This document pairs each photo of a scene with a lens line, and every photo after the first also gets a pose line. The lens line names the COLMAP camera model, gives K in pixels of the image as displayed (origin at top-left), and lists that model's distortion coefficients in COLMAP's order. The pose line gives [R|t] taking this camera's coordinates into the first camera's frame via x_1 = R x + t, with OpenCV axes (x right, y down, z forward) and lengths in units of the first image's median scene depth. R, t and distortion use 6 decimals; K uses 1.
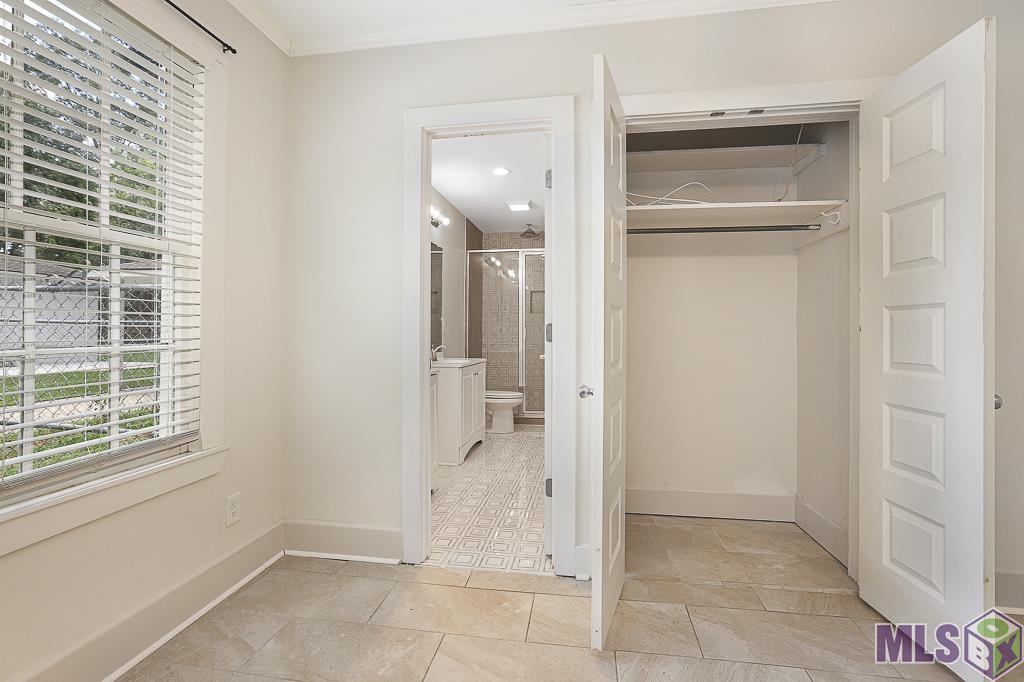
lens RADIAL K [[470.4, 0, 513.2], [0, 470.4, 336.8], [0, 0, 1]] dist [-0.010329, 0.000053]
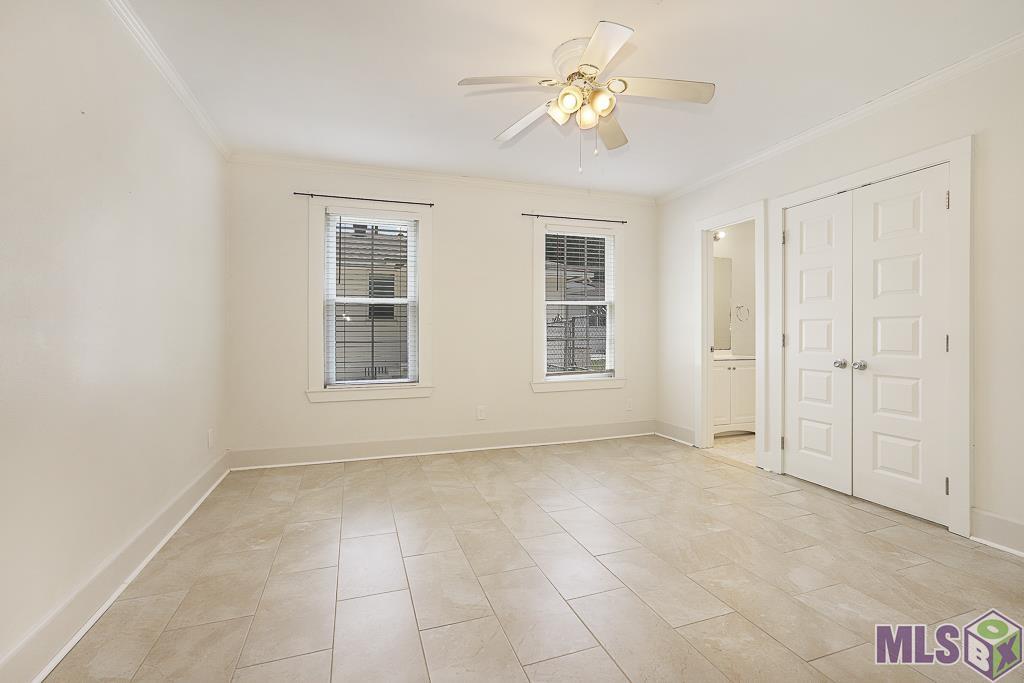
lens RADIAL K [[470.4, 0, 506.7], [0, 470.4, 336.7], [0, 0, 1]] dist [-0.010329, 0.000053]
pose [[0.466335, 0.010228, -0.884549, 0.504590], [-0.002726, 0.999945, 0.010125, -0.002905], [0.884604, -0.002310, 0.466337, -0.283081]]
